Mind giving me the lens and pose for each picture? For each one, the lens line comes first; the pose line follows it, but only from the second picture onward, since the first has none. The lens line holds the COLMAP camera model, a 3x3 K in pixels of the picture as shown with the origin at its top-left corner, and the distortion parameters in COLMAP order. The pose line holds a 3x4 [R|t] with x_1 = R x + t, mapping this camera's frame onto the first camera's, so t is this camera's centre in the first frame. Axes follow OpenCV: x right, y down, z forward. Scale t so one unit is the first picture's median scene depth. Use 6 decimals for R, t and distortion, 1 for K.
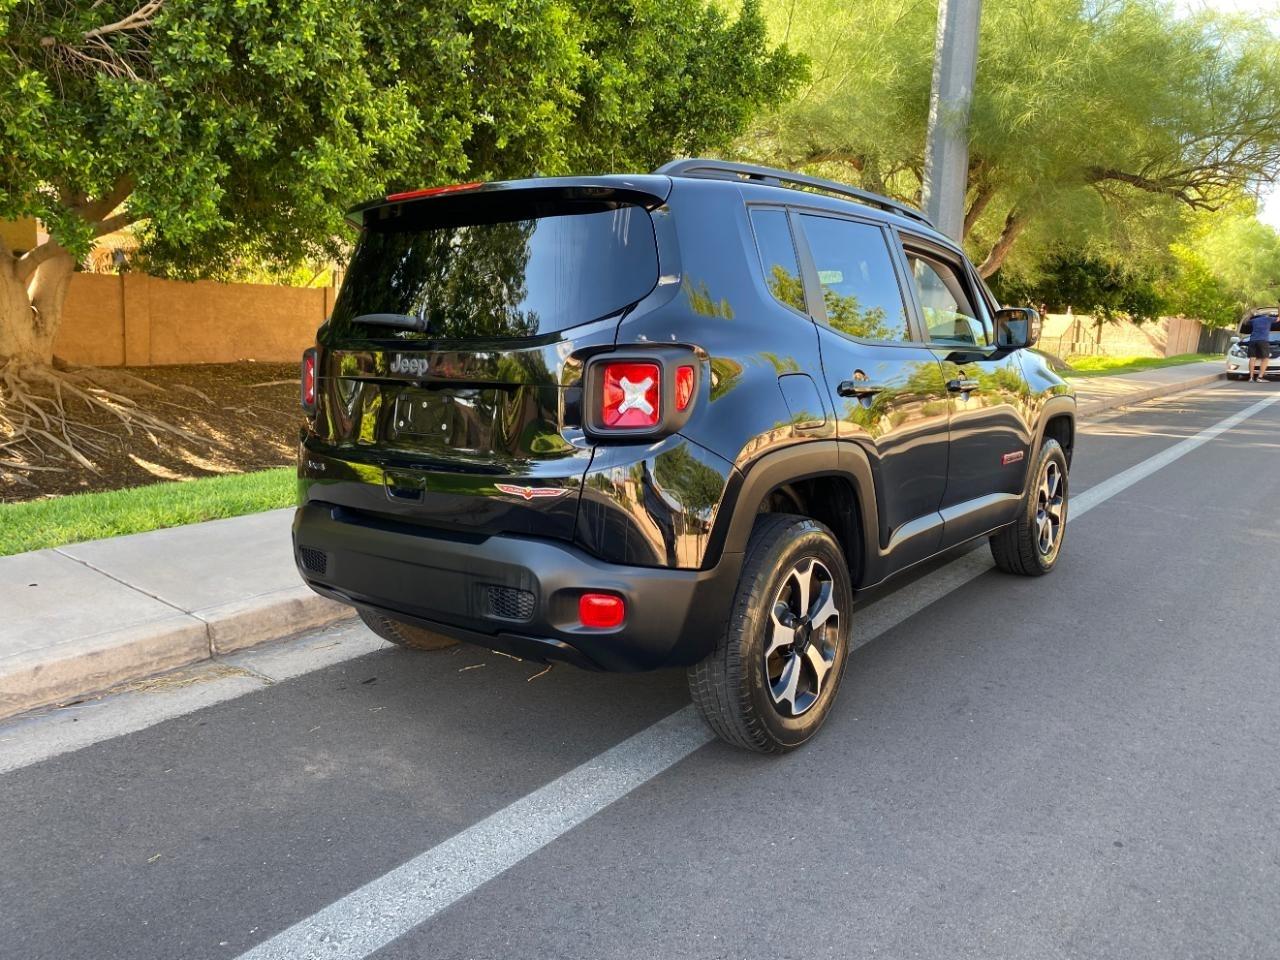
lens RADIAL K [[973.3, 0, 636.3], [0, 973.3, 472.7], [0, 0, 1]] dist [0.018996, -0.013111]
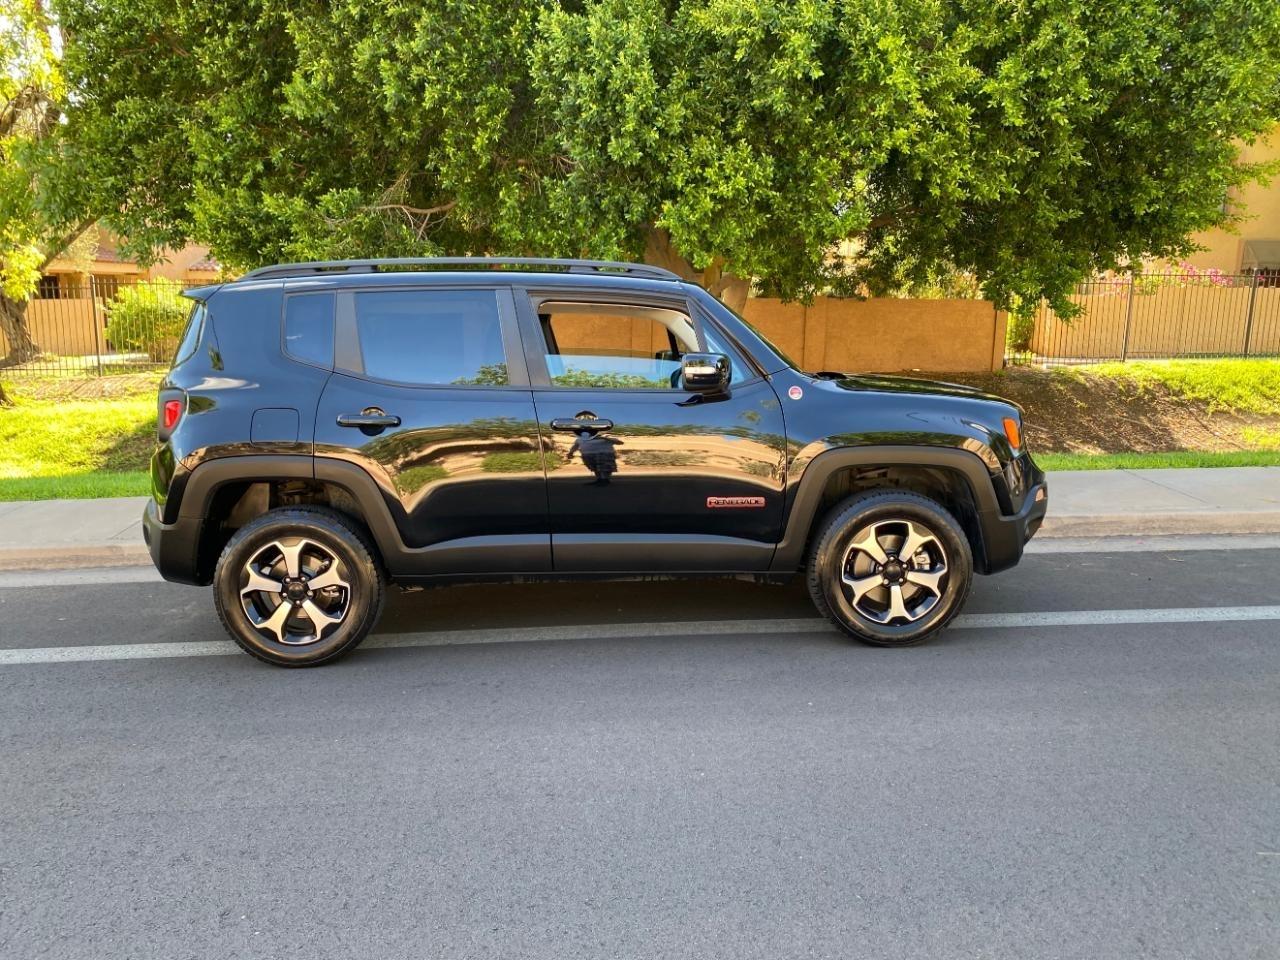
lens RADIAL K [[973.3, 0, 645.1], [0, 973.3, 480.0], [0, 0, 1]] dist [0.018996, -0.013111]
pose [[0.648072, 0.098651, -0.755162, 0.919448], [-0.093388, 0.994386, 0.049758, -0.067598], [0.755831, 0.038276, 0.653647, 0.255926]]
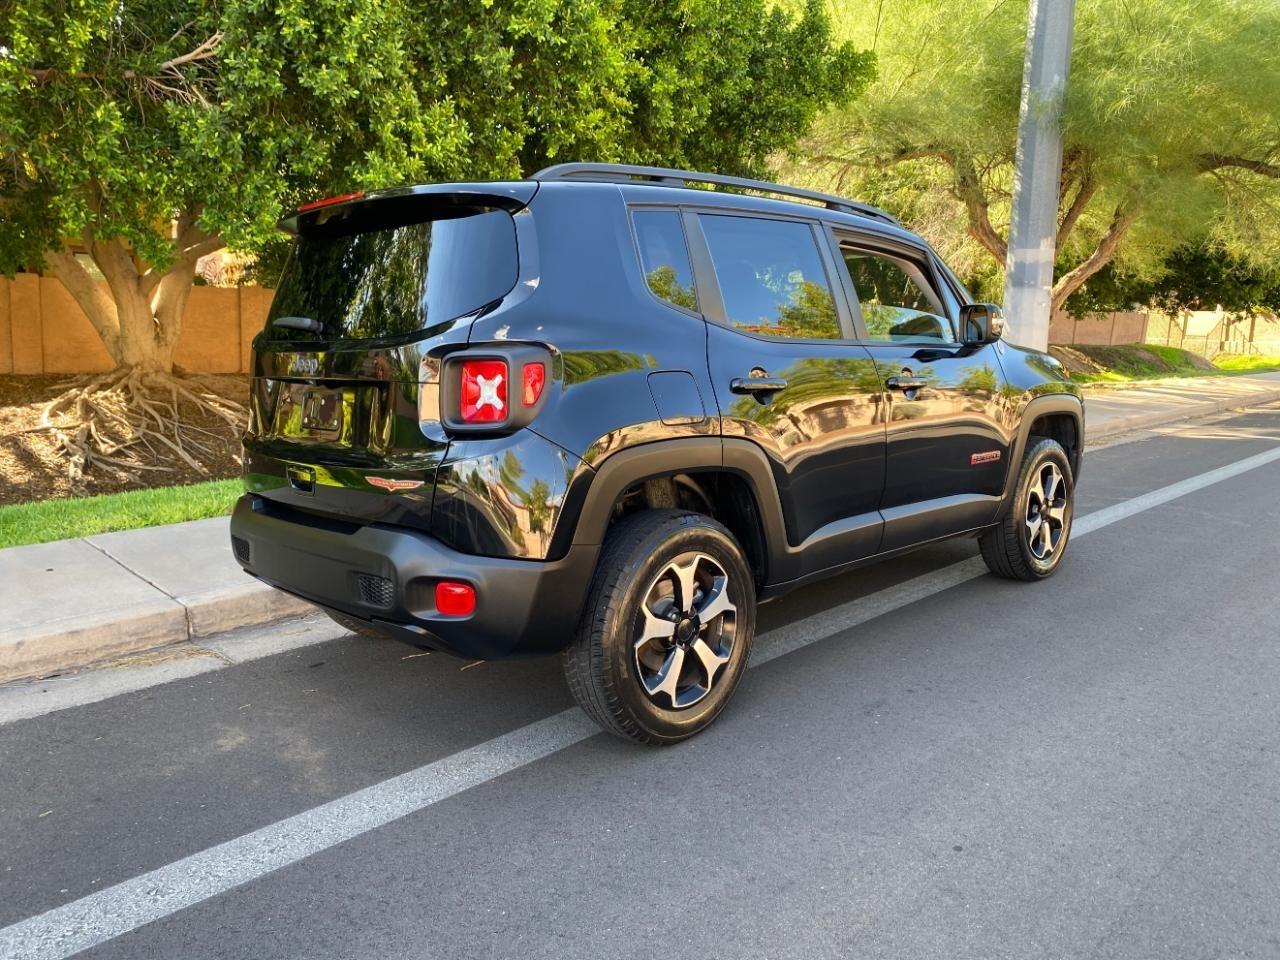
lens RADIAL K [[973.3, 0, 638.8], [0, 973.3, 469.6], [0, 0, 1]] dist [0.018996, -0.013111]
pose [[0.992072, 0.005380, -0.125559, 0.143743], [-0.006352, 0.999953, -0.007347, 0.005076], [0.125514, 0.008087, 0.992059, -0.005353]]
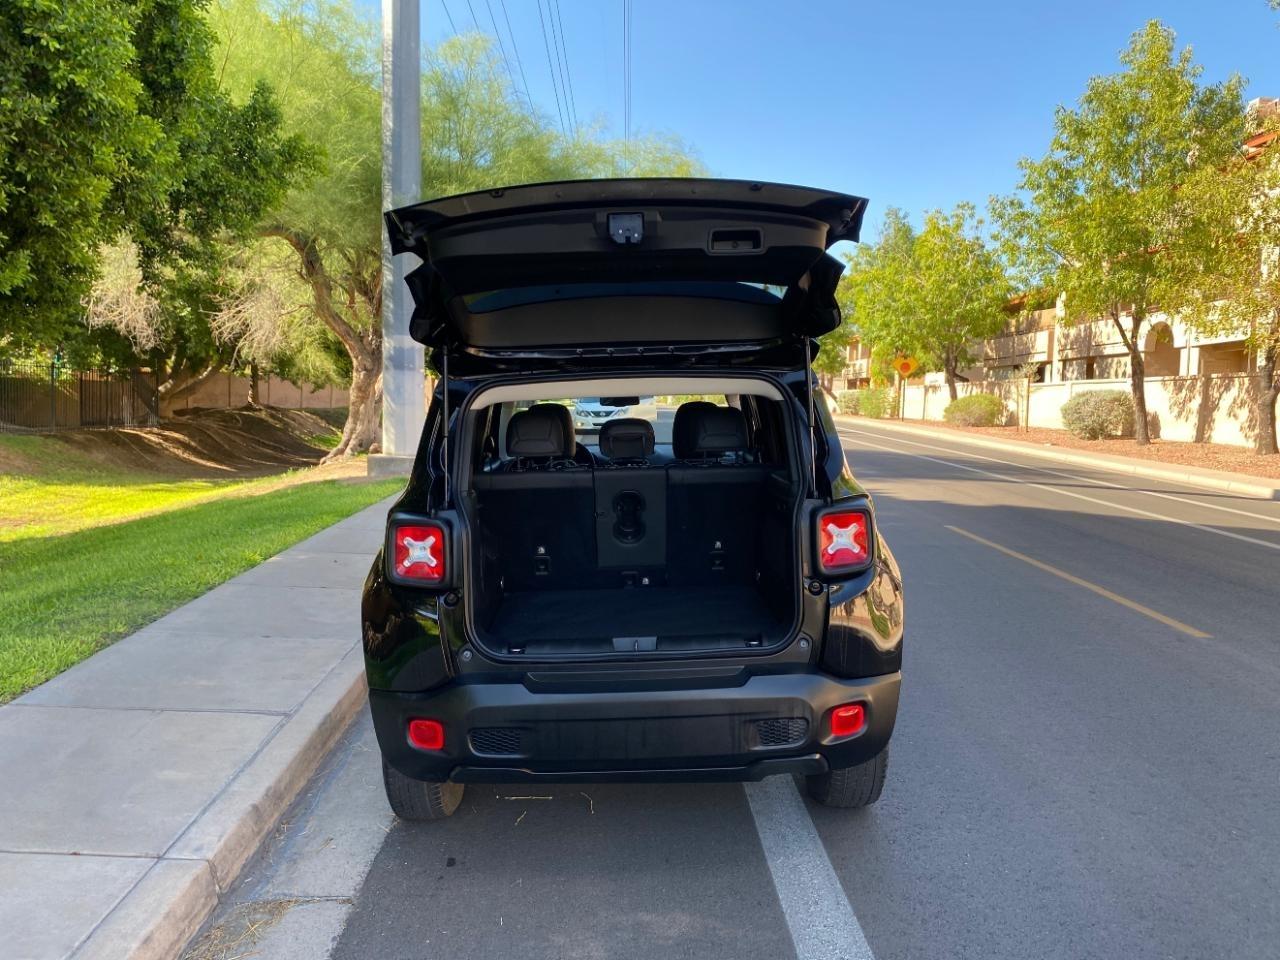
lens RADIAL K [[973.3, 0, 627.8], [0, 973.3, 466.7], [0, 0, 1]] dist [0.018996, -0.013111]
pose [[0.783027, -0.070980, 0.617925, -0.487864], [0.110260, 0.993573, -0.025590, -0.085125], [-0.612137, 0.088170, 0.785821, 0.088646]]
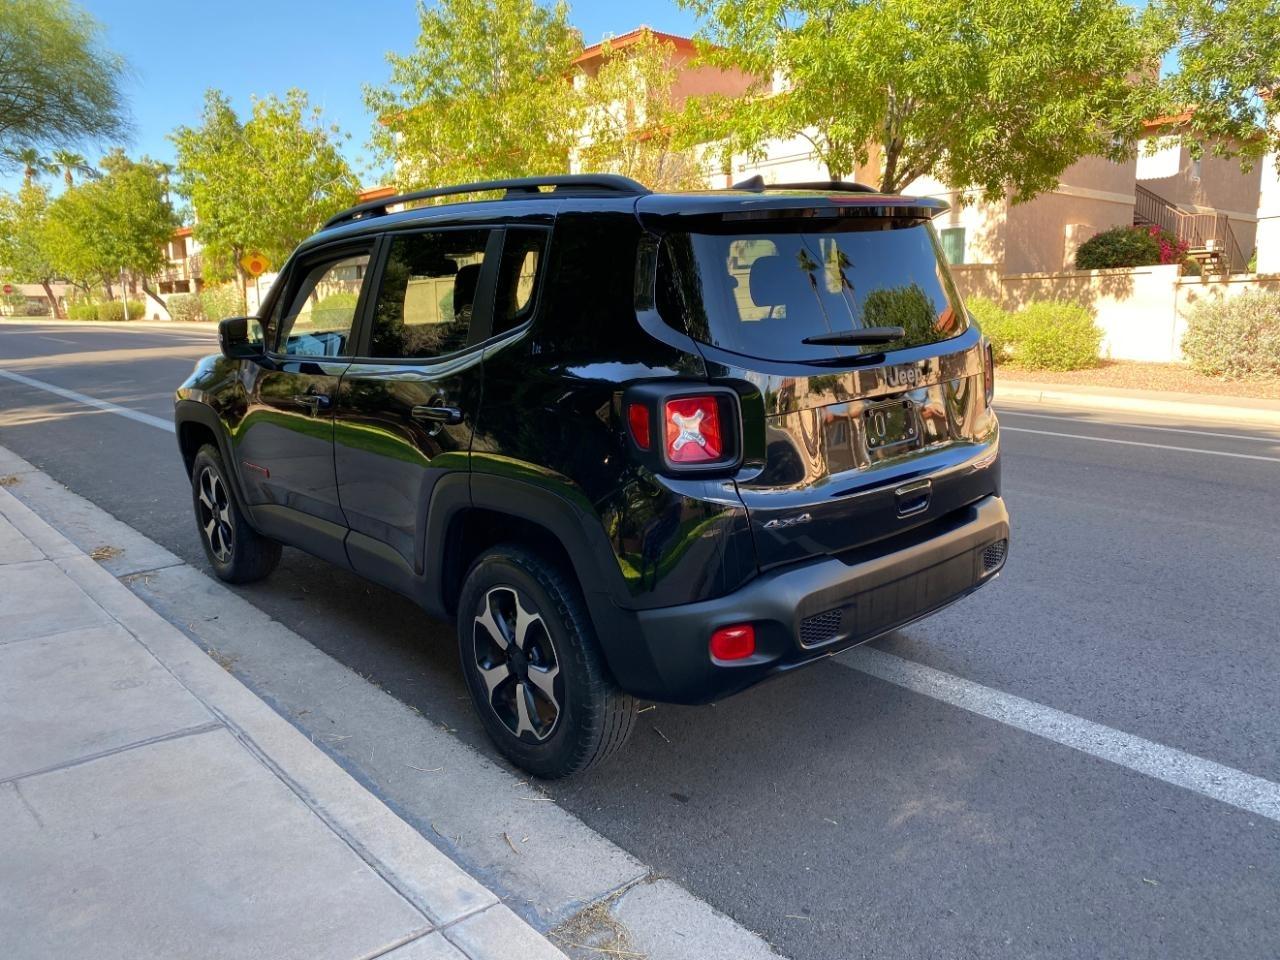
lens RADIAL K [[973.3, 0, 644.9], [0, 973.3, 470.1], [0, 0, 1]] dist [0.018996, -0.013111]
pose [[0.197449, -0.208973, 0.957781, -0.690066], [0.174194, 0.968946, 0.175499, -0.131696], [-0.964713, 0.132187, 0.227720, 0.571485]]
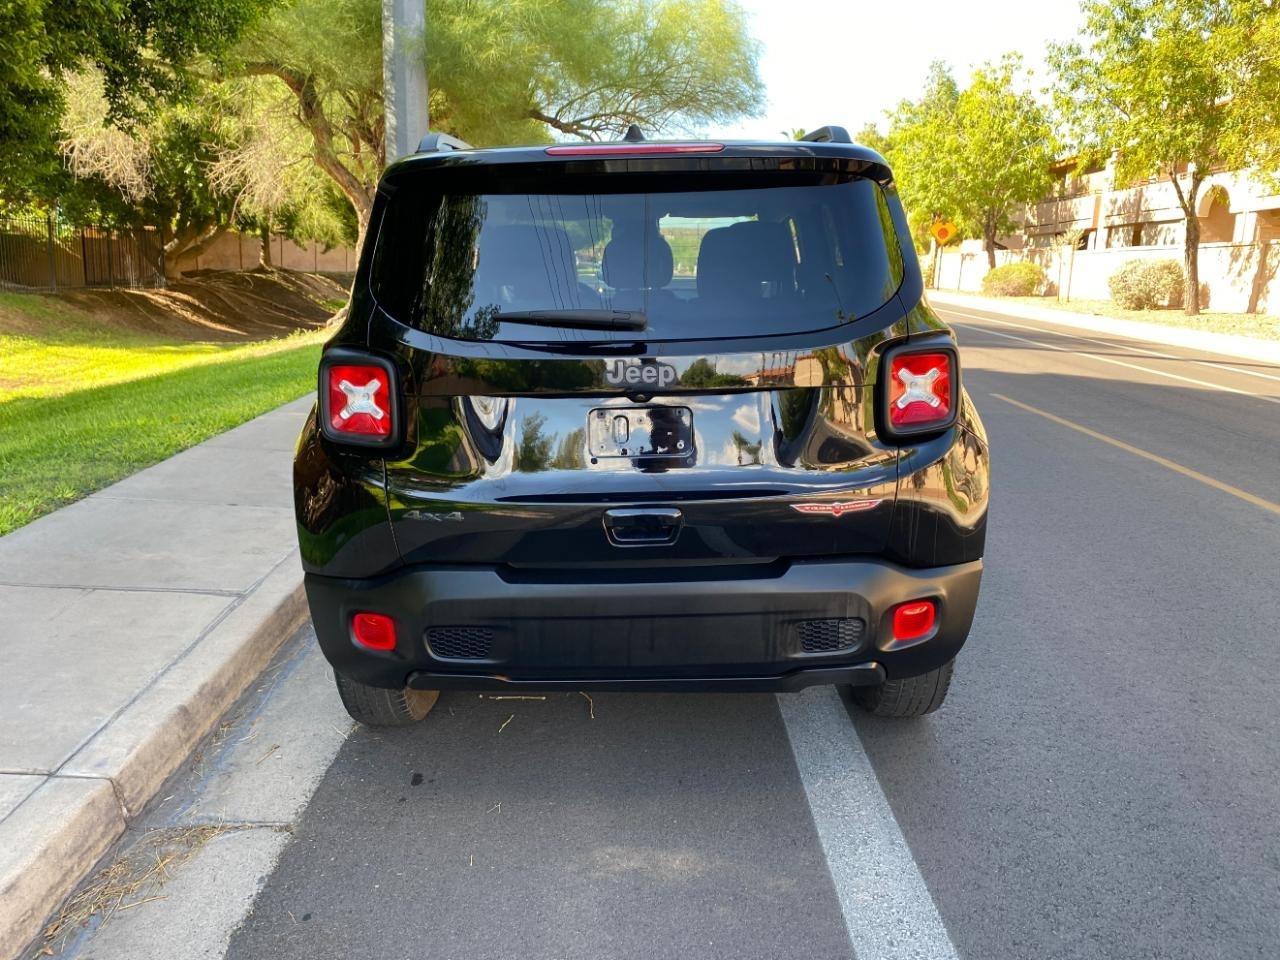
lens RADIAL K [[973.3, 0, 640.6], [0, 973.3, 468.7], [0, 0, 1]] dist [0.018996, -0.013111]
pose [[0.791023, -0.143732, 0.594663, -0.391946], [0.100737, 0.989343, 0.105127, -0.064728], [-0.603436, -0.023253, 0.797072, 0.201106]]
